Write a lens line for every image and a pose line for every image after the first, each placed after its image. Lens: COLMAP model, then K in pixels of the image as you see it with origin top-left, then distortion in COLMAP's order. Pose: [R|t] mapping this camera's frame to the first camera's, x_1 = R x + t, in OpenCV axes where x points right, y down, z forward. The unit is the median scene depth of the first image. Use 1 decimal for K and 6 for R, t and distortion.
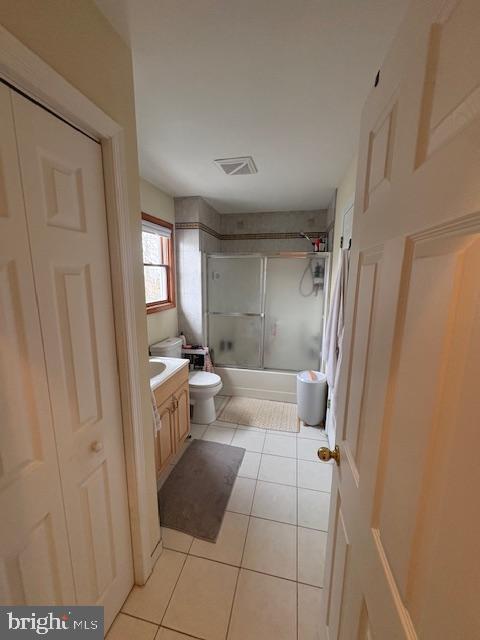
lens RADIAL K [[254.1, 0, 240.0], [0, 254.1, 320.0], [0, 0, 1]] dist [0.001979, -0.000263]
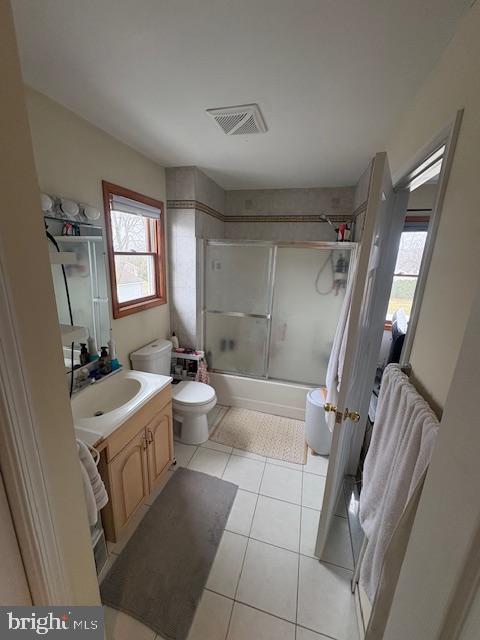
lens RADIAL K [[254.1, 0, 240.0], [0, 254.1, 320.0], [0, 0, 1]] dist [0.001979, -0.000263]
pose [[0.998216, 0.038956, -0.045237, 0.032350], [-0.035533, 0.996614, 0.074154, -0.068650], [0.047973, -0.072415, 0.996220, 0.171554]]
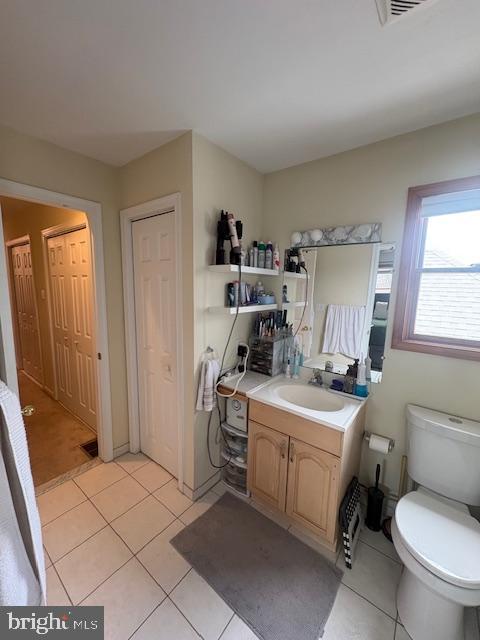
lens RADIAL K [[254.1, 0, 240.0], [0, 254.1, 320.0], [0, 0, 1]] dist [0.001979, -0.000263]
pose [[-0.427727, 0.107945, -0.897439, 0.303132], [-0.185737, 0.961161, 0.204134, -0.120436], [0.884619, 0.254001, -0.391065, 0.720655]]
